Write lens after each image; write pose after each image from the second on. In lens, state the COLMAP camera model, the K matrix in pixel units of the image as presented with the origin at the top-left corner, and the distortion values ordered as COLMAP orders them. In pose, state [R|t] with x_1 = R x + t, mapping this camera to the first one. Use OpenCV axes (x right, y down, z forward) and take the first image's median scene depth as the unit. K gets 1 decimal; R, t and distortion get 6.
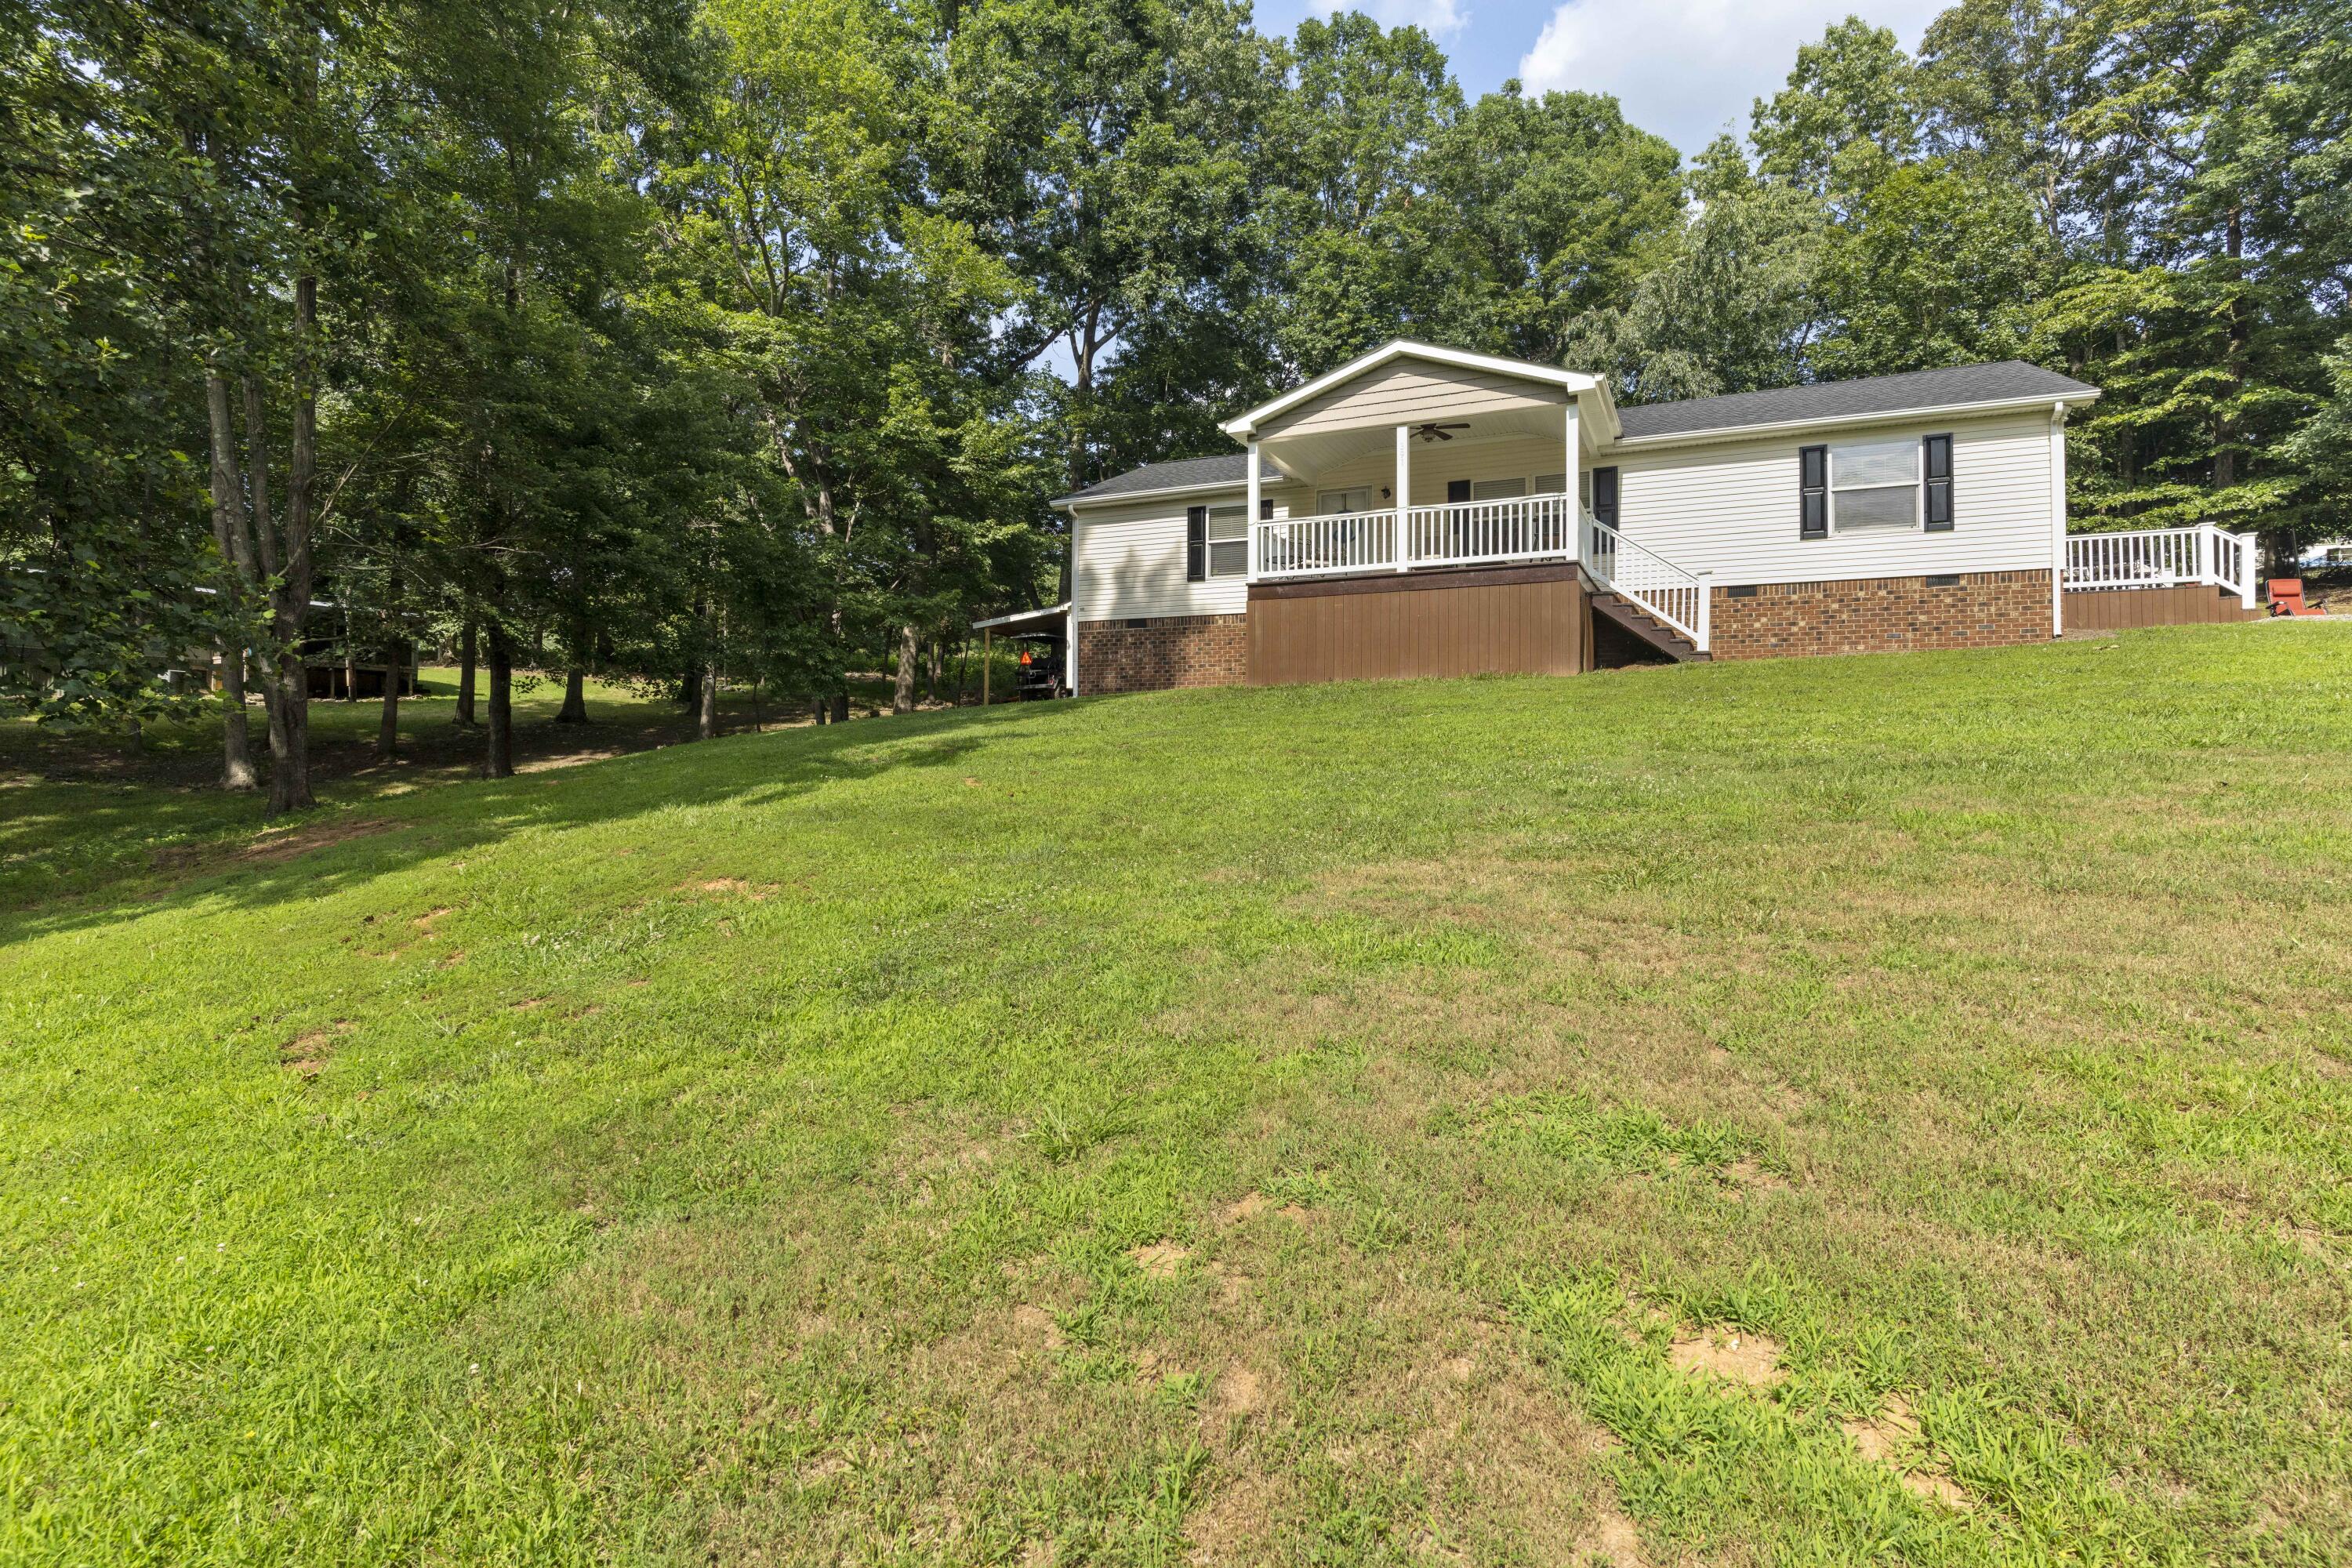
lens RADIAL K [[1131.4, 0, 1191.2], [0, 1131.4, 766.0], [0, 0, 1]] dist [-0.000098, 0.001003]
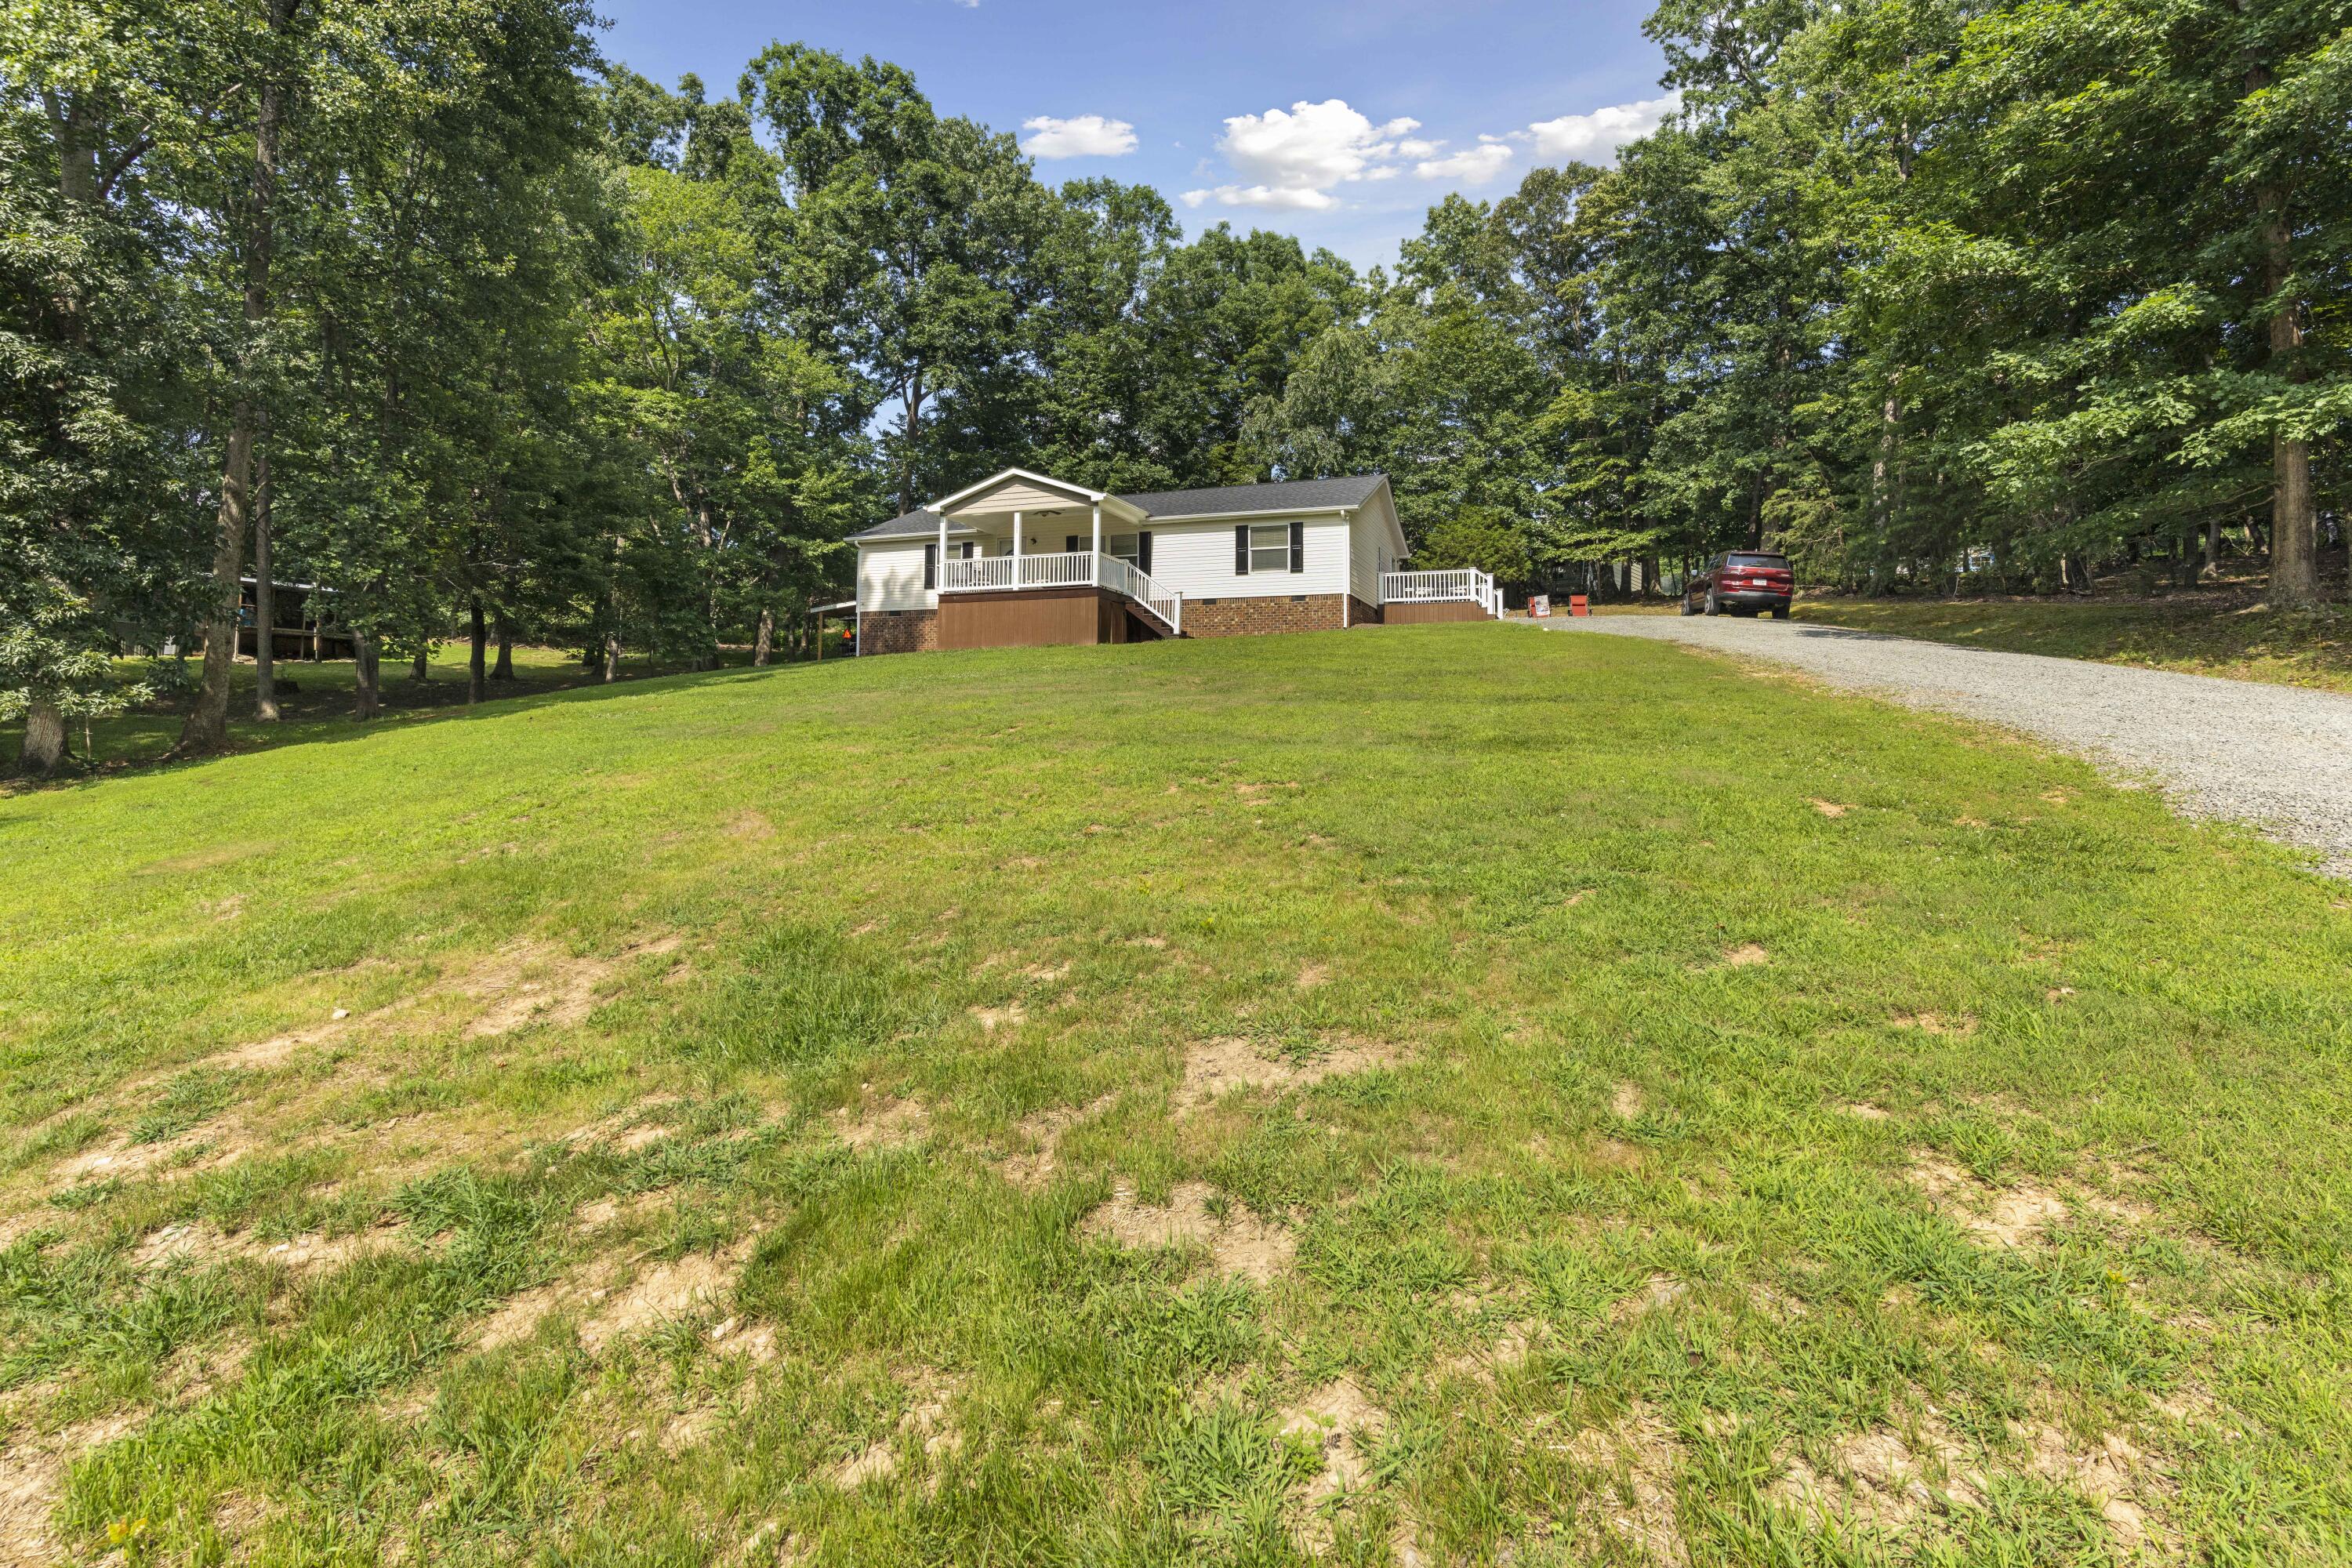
lens RADIAL K [[1131.4, 0, 1184.6], [0, 1131.4, 695.0], [0, 0, 1]] dist [-0.000098, 0.001003]
pose [[0.996364, 0.006277, 0.084962, 0.231469], [-0.002530, 0.999022, -0.044136, 0.064174], [-0.085156, 0.043761, 0.995406, -0.666261]]
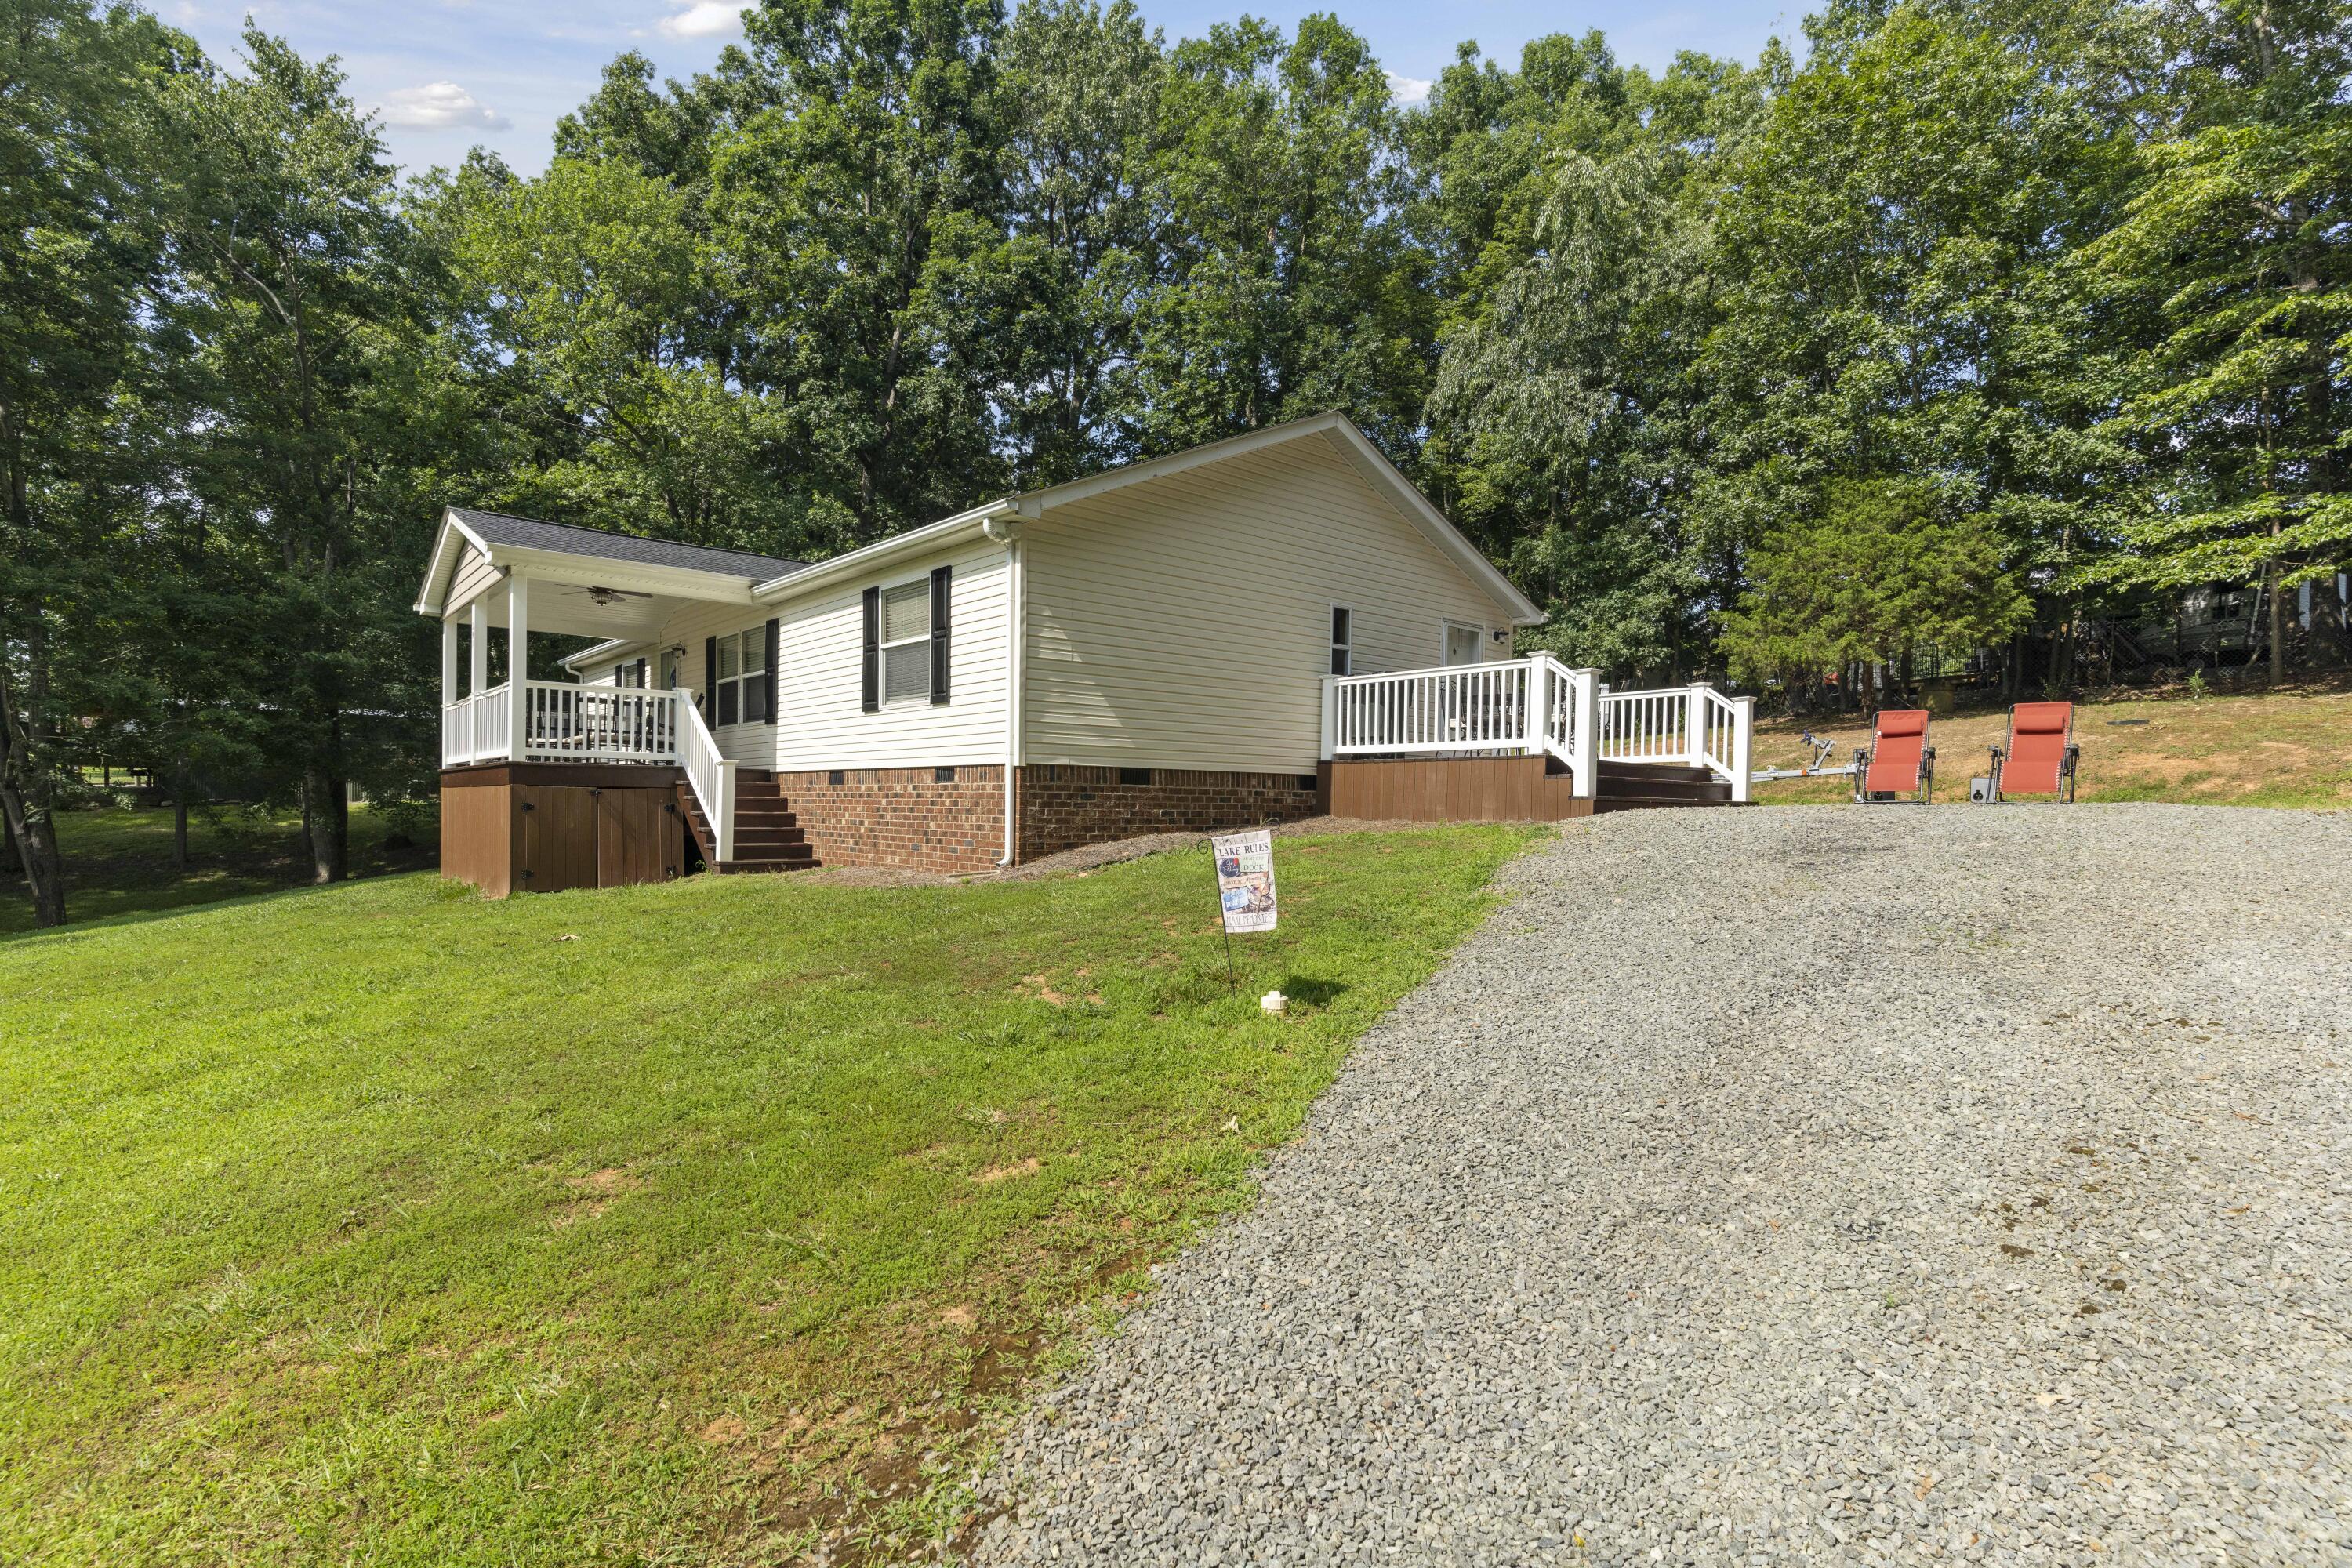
lens RADIAL K [[1131.4, 0, 1211.8], [0, 1131.4, 836.7], [0, 0, 1]] dist [-0.000098, 0.001003]
pose [[0.918635, 0.019182, -0.394641, 0.826049], [-0.011021, 0.999676, 0.022938, -0.107133], [0.394953, -0.016722, 0.918549, 0.308802]]
